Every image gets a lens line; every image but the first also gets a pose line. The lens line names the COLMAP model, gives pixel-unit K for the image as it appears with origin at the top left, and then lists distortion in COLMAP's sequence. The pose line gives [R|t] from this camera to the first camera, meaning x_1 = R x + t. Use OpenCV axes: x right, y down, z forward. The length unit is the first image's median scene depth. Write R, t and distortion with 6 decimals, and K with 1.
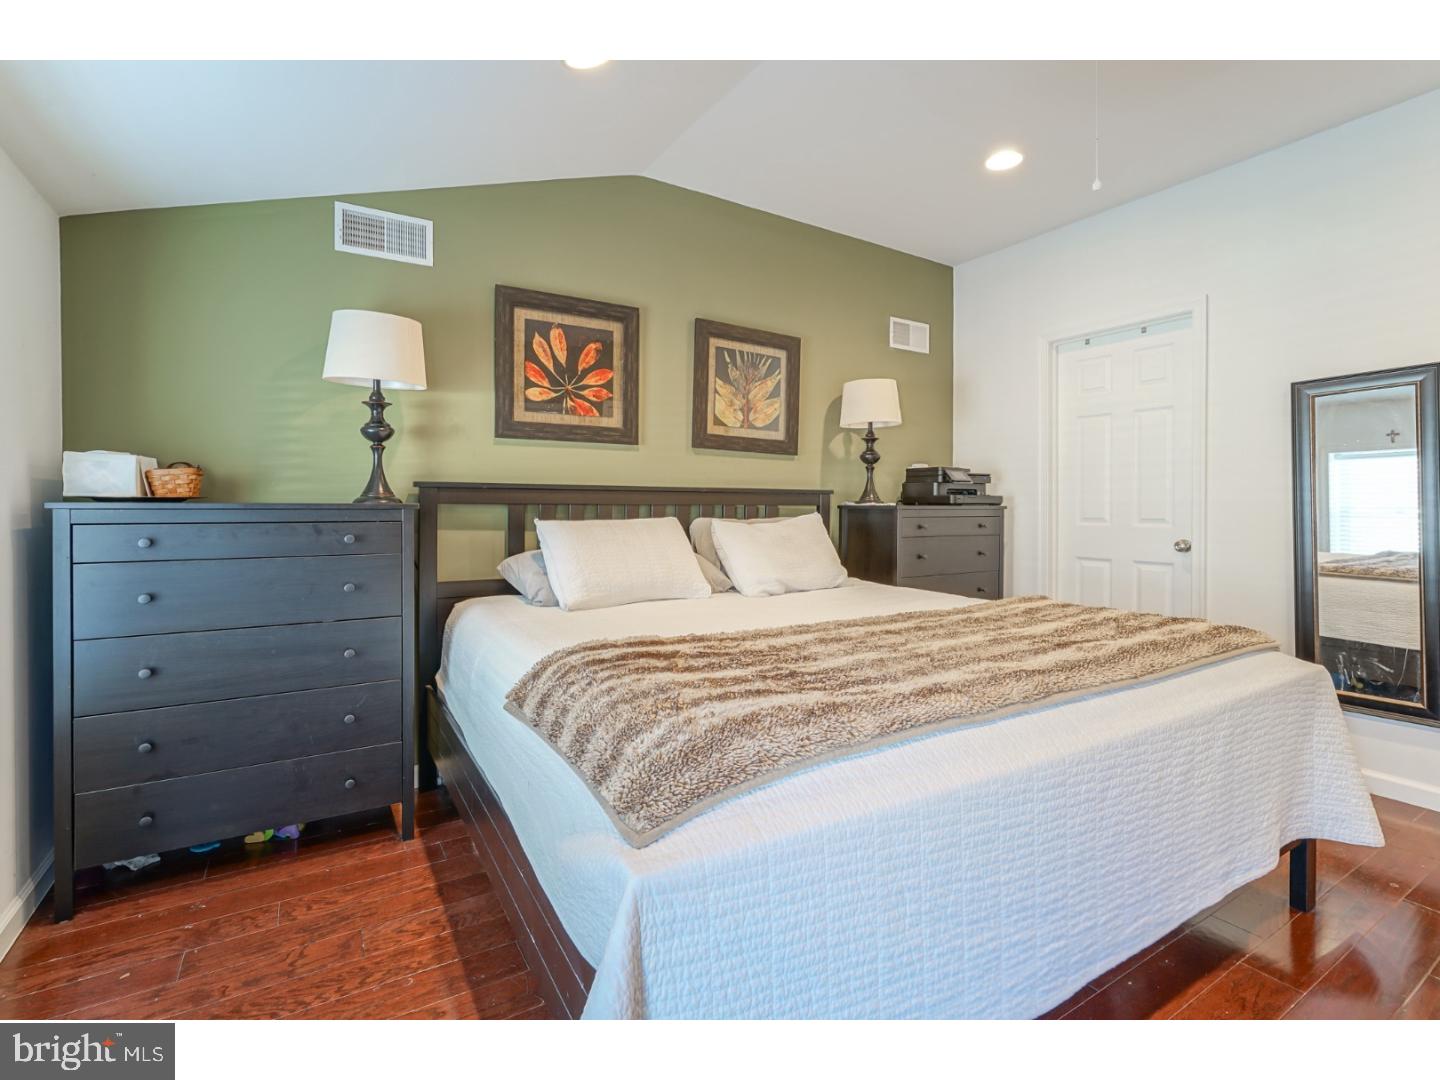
lens RADIAL K [[655.3, 0, 704.1], [0, 655.3, 512.0], [0, 0, 1]] dist [-0.004390, 0.001801]
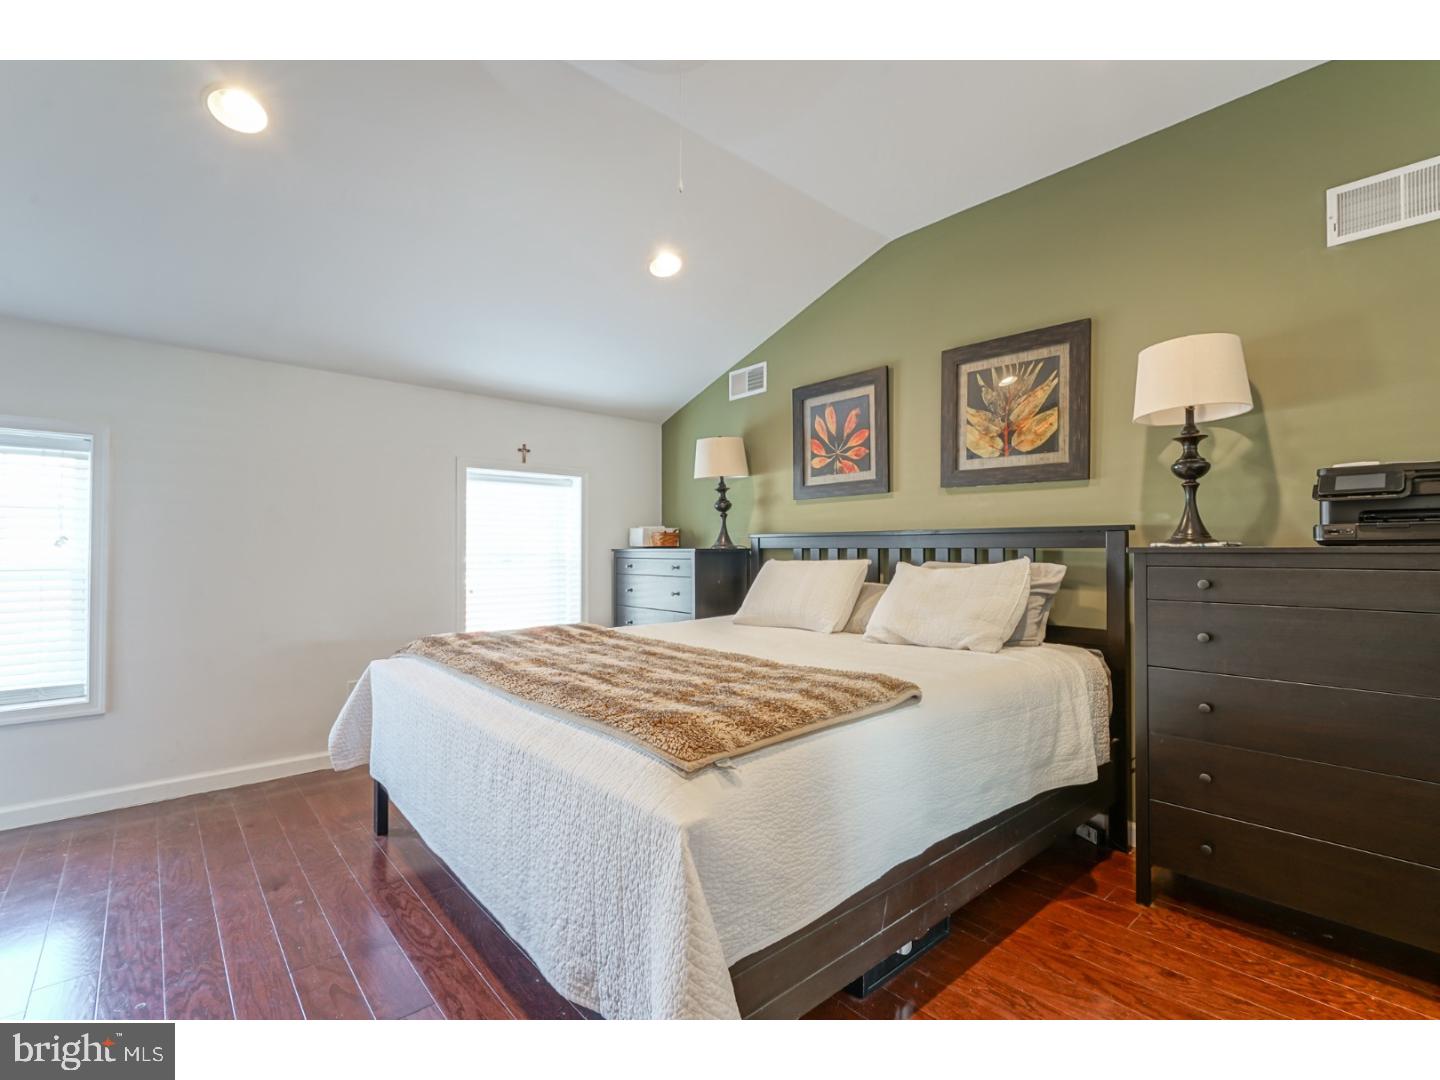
lens RADIAL K [[655.3, 0, 719.9], [0, 655.3, 540.7], [0, 0, 1]] dist [-0.004390, 0.001801]
pose [[0.187275, -0.015363, -0.982187, 0.924699], [-0.005535, 0.999845, -0.016694, -0.004265], [0.982292, 0.008563, 0.187161, 0.547612]]
